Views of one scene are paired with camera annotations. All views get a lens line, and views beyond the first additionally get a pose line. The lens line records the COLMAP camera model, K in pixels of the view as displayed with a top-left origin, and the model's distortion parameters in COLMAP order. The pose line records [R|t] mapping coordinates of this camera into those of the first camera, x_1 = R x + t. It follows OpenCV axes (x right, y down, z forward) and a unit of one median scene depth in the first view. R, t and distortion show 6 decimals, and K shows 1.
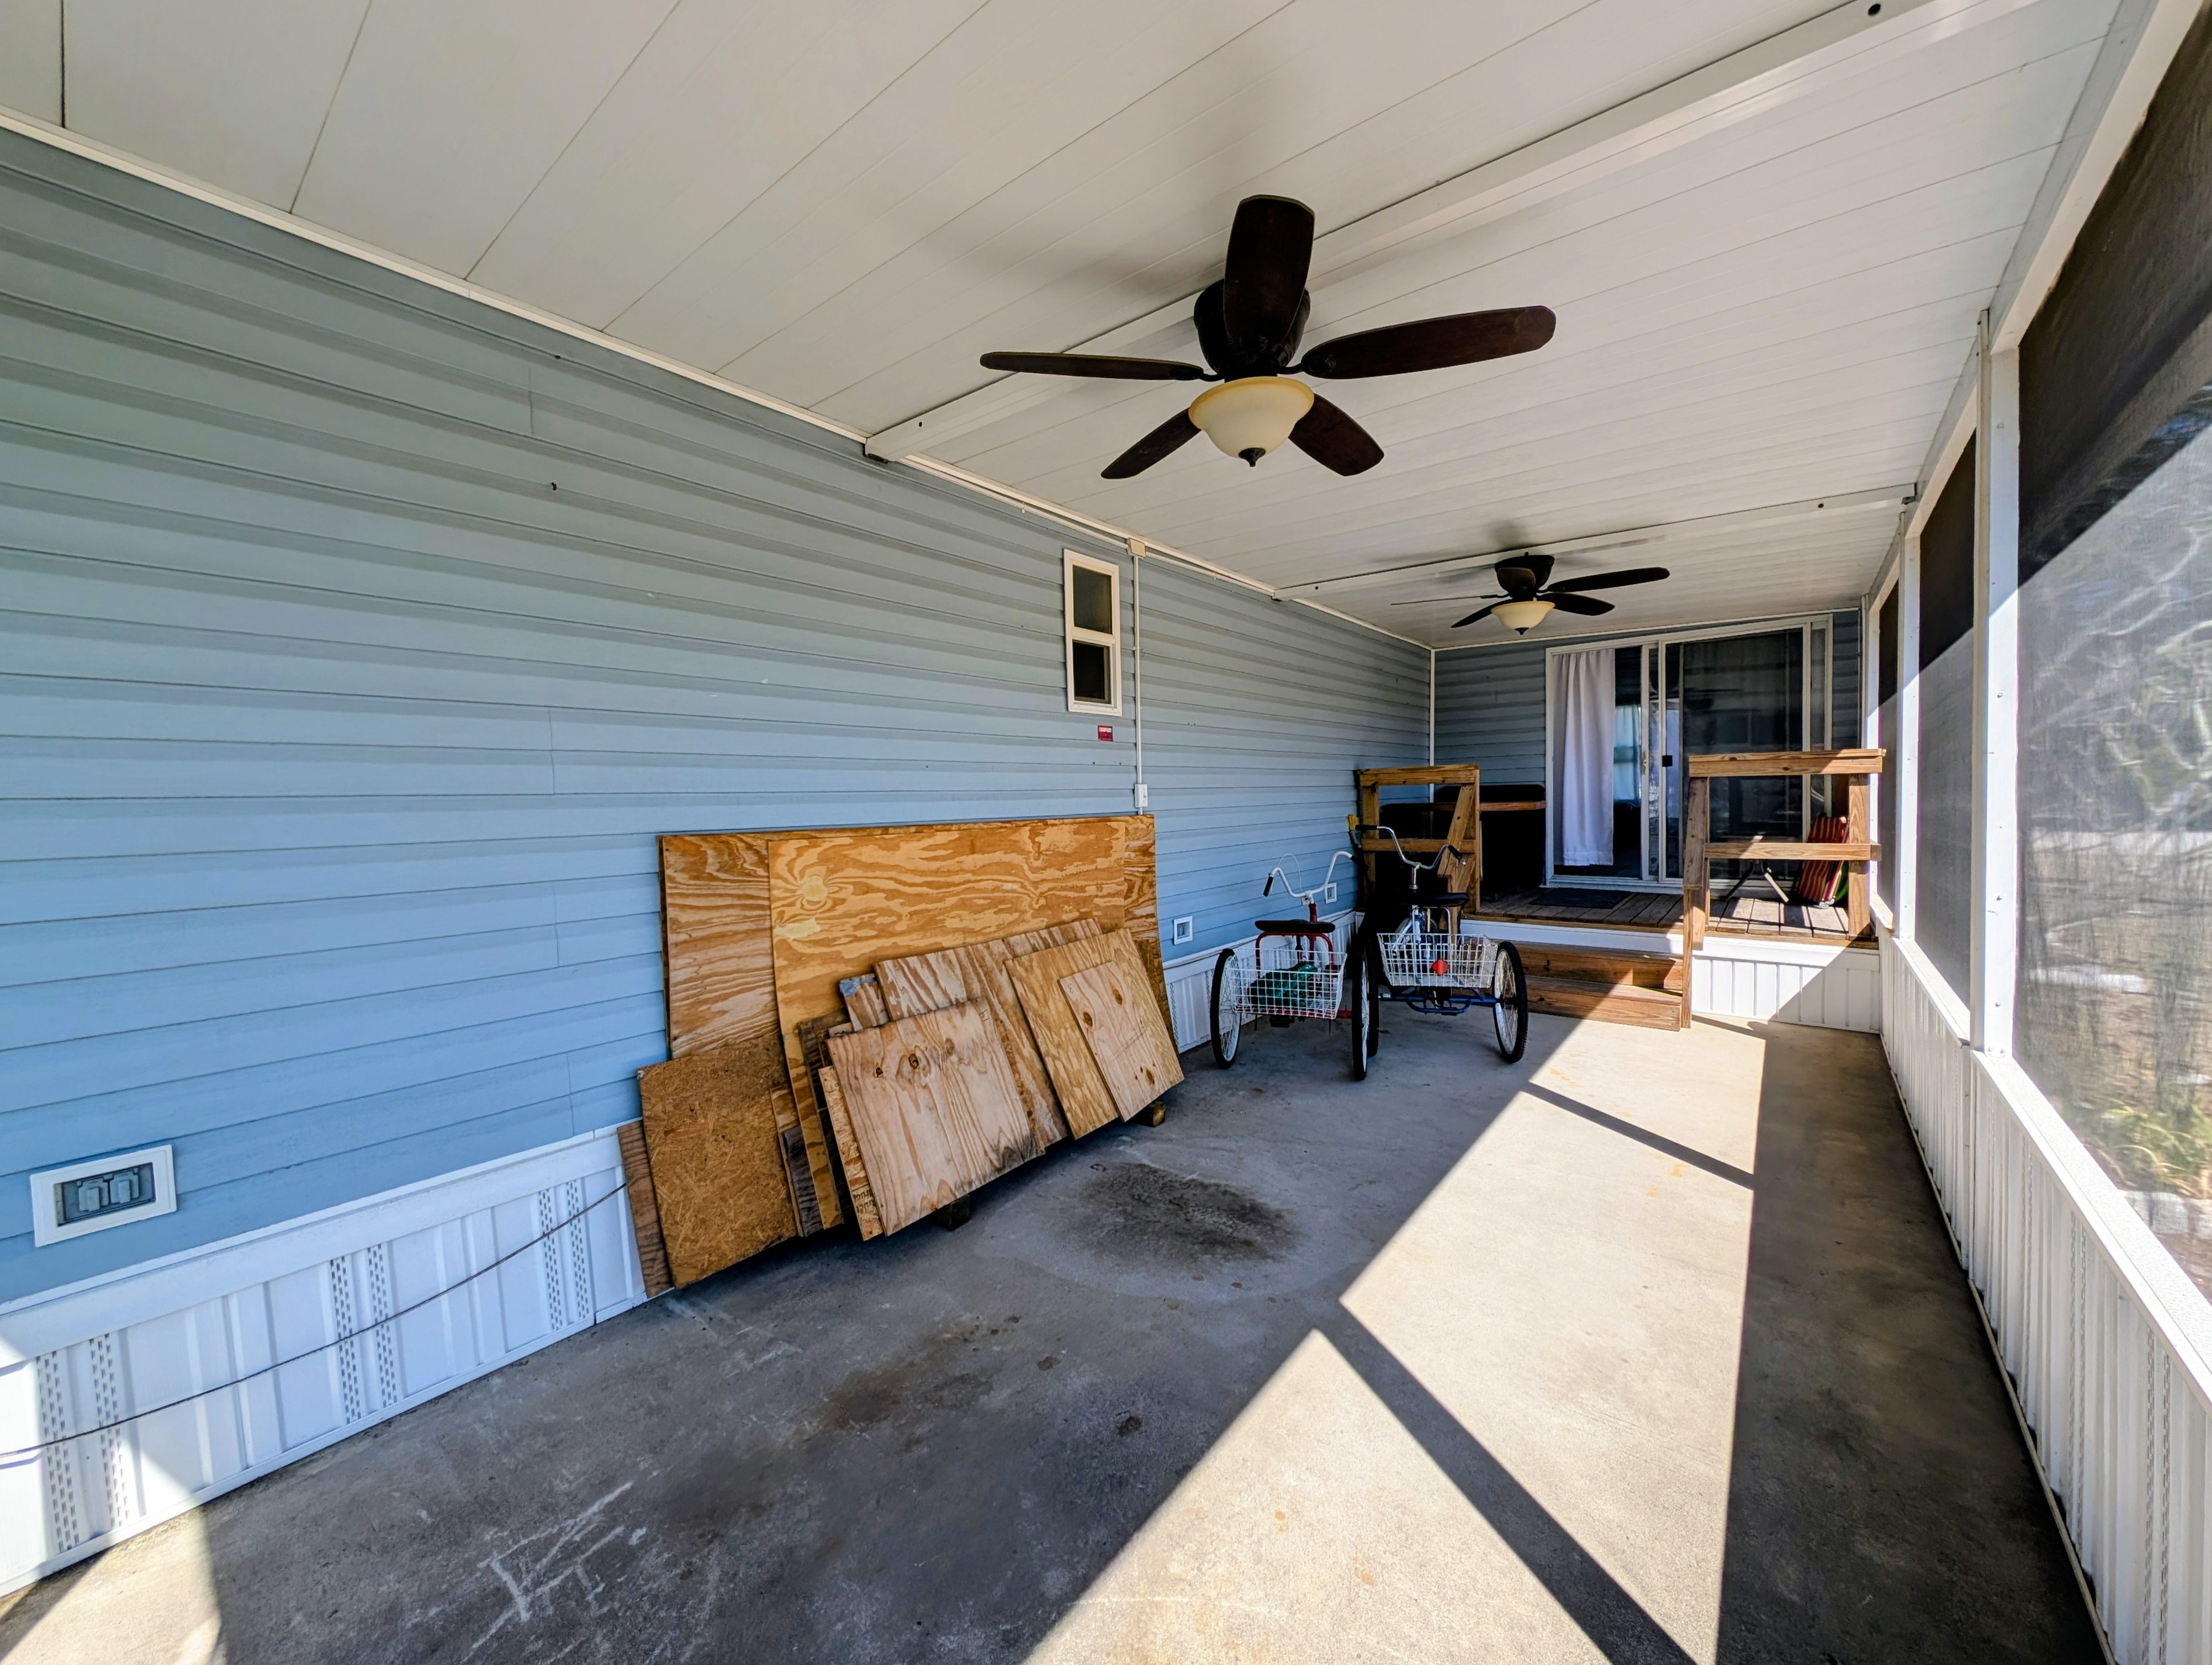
lens RADIAL K [[882.8, 0, 1055.8], [0, 882.8, 832.0], [0, 0, 1]] dist [0.000184, -0.011312]
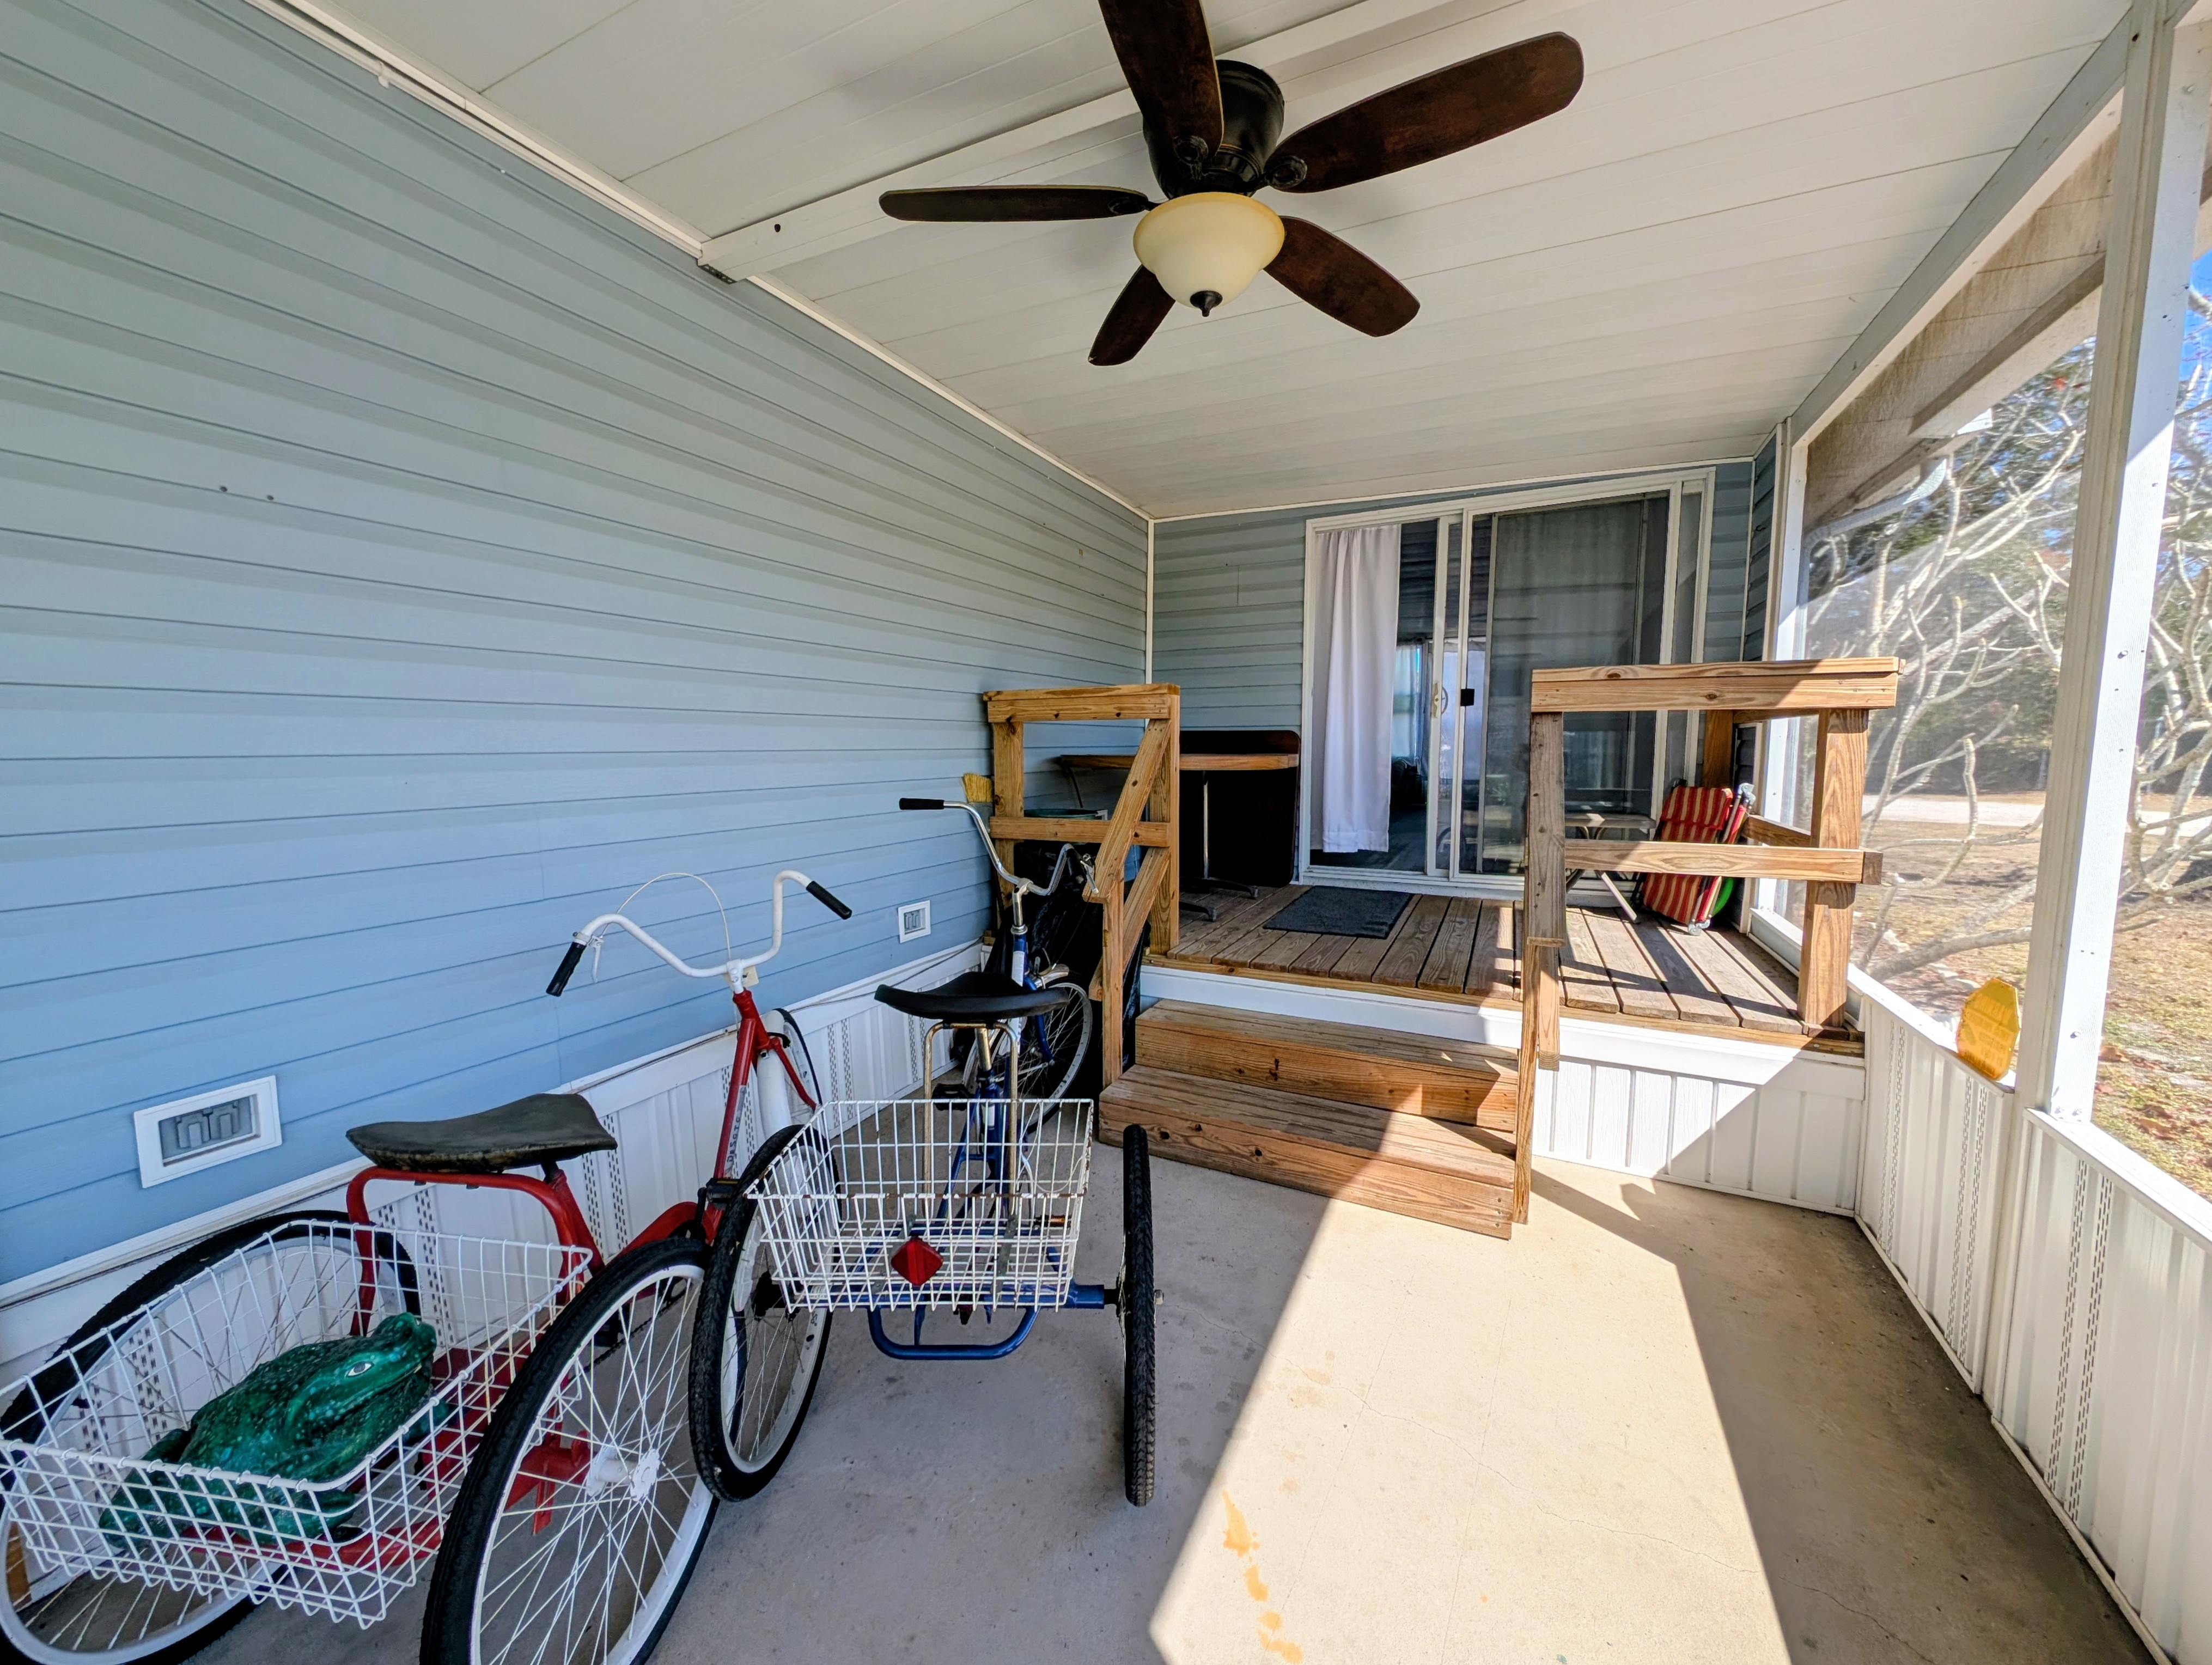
lens RADIAL K [[854.1, 0, 1092.0], [0, 854.1, 830.9], [0, 0, 1]] dist [0.011209, -0.009597]
pose [[0.972024, -0.002546, 0.234869, 0.309812], [-0.011245, 0.998290, 0.057360, -0.016546], [-0.234614, -0.058397, 0.970333, 0.503274]]
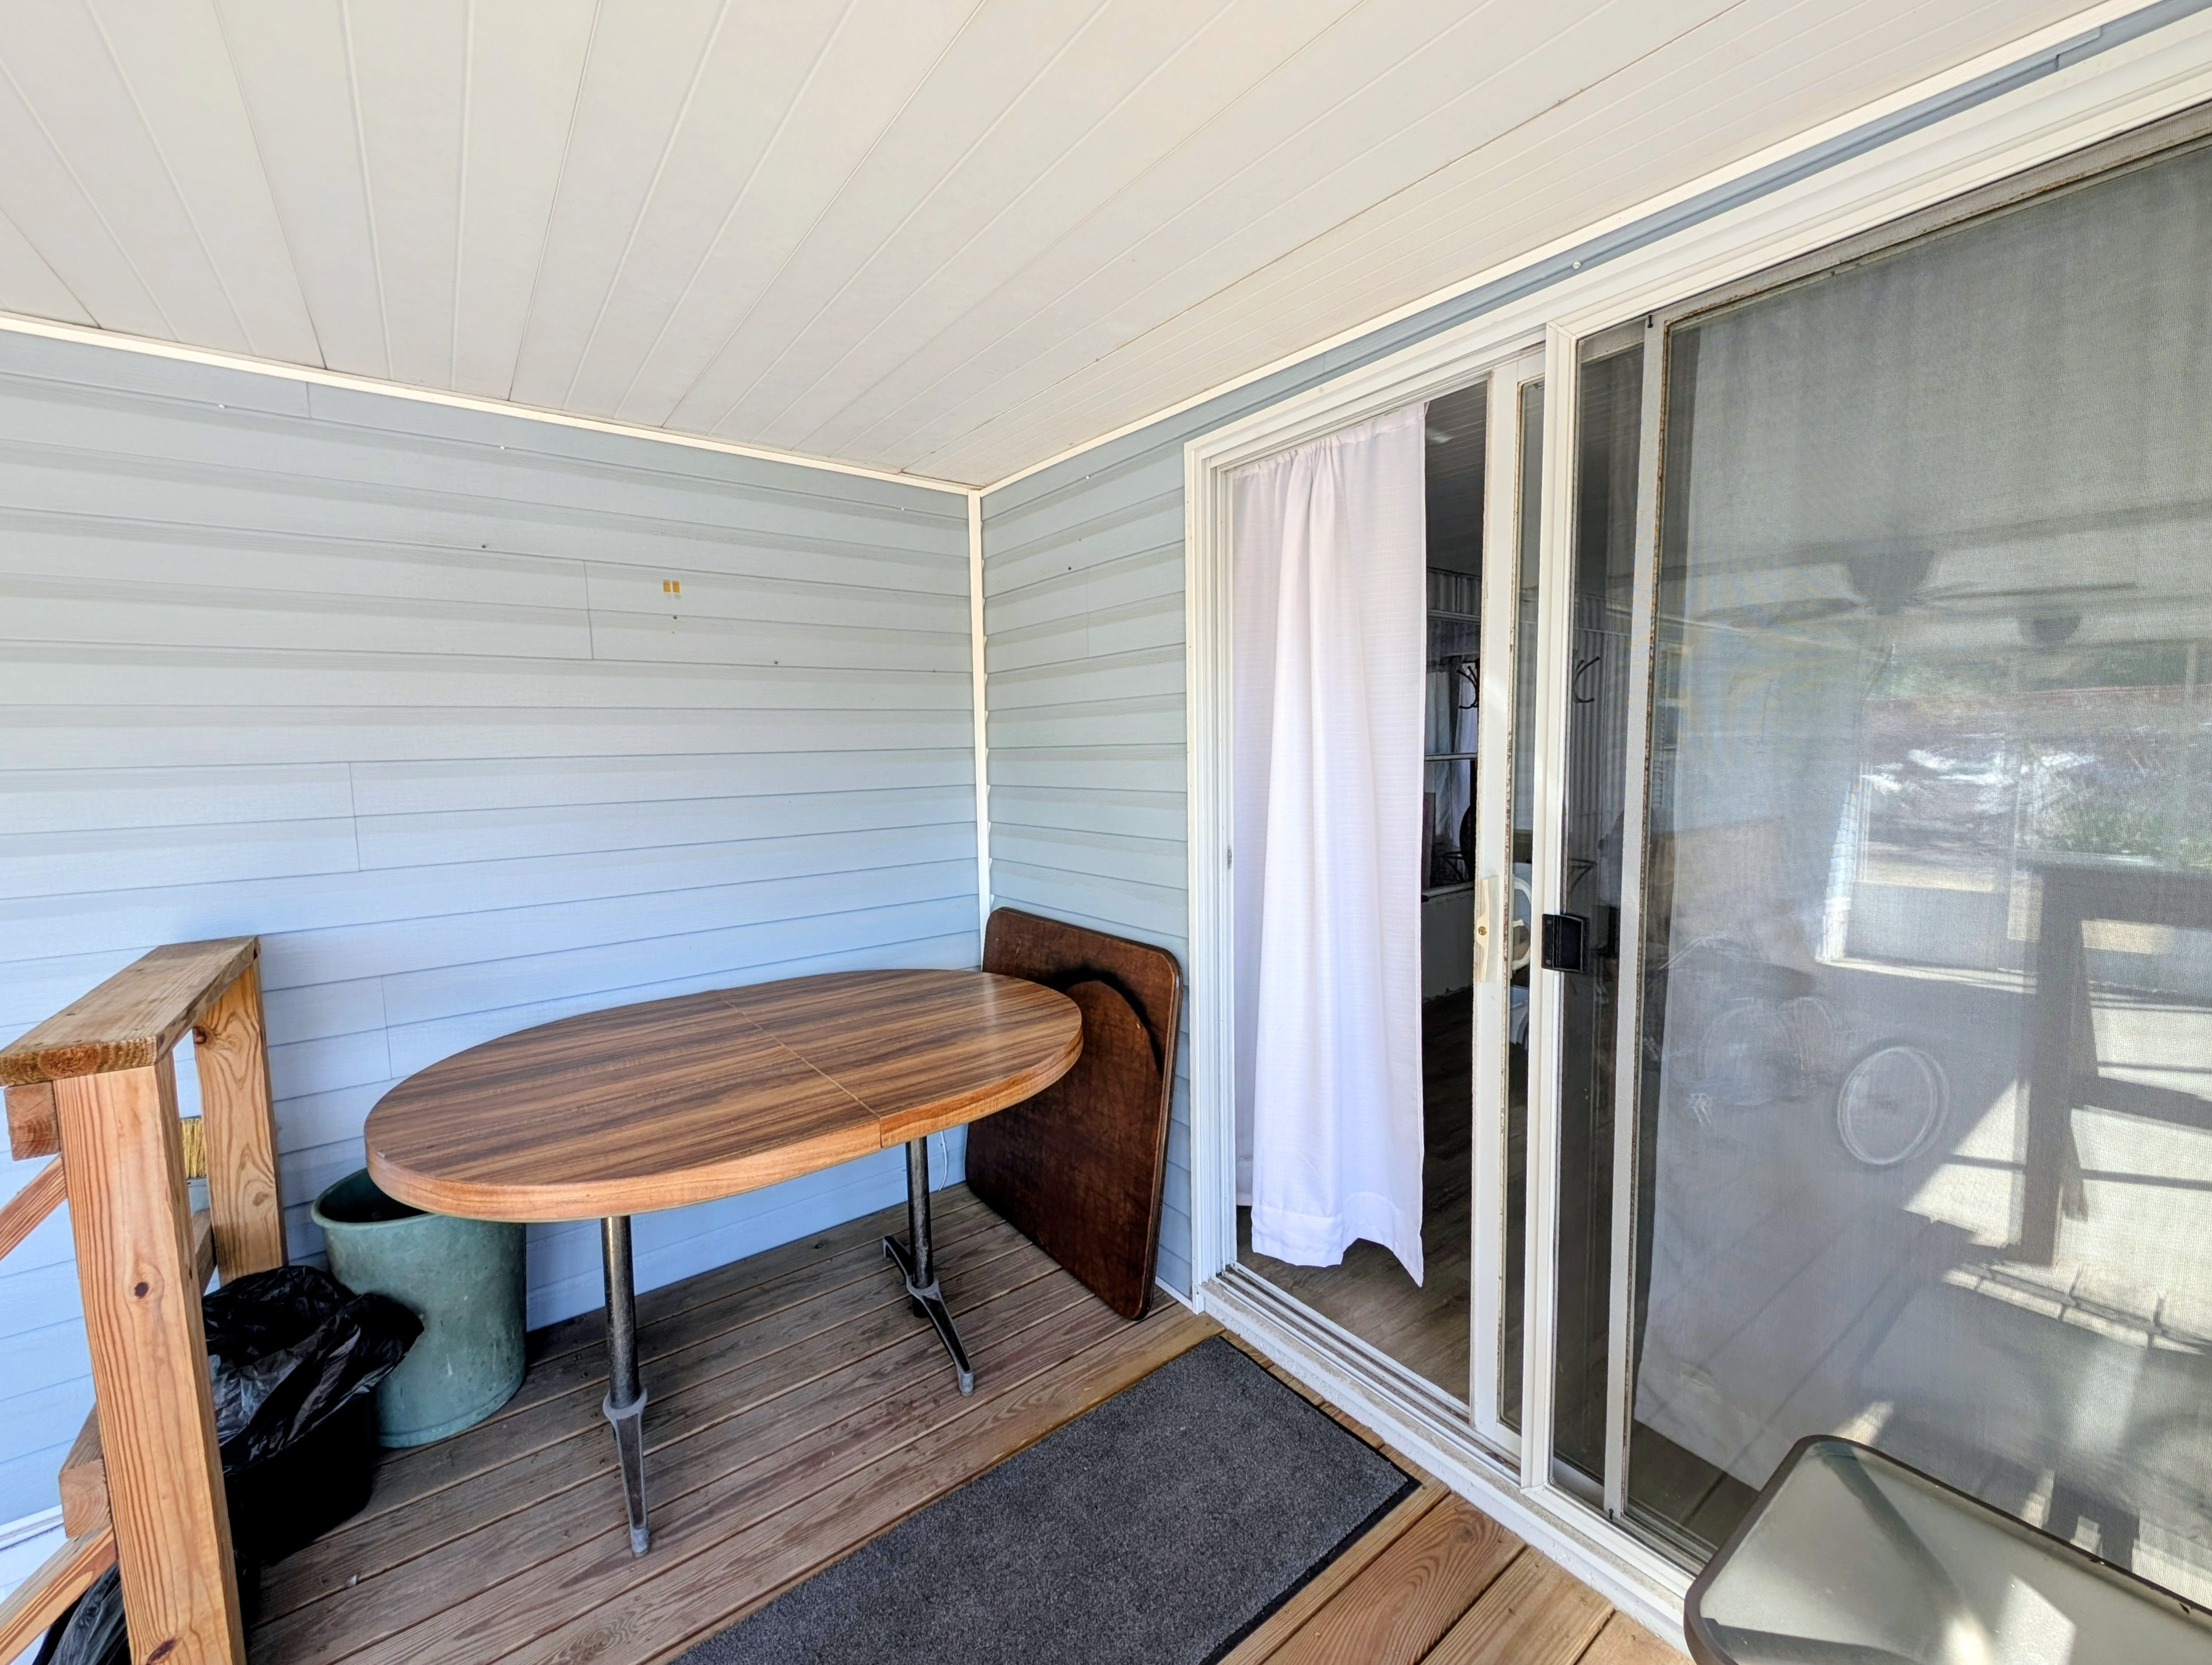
lens RADIAL K [[886.3, 0, 1100.7], [0, 886.3, 828.6], [0, 0, 1]] dist [0.031717, -0.023394]
pose [[0.973335, 0.023266, -0.228204, 0.734608], [-0.010803, 0.998389, 0.055710, -0.132872], [0.229132, -0.051759, 0.972018, 0.895296]]
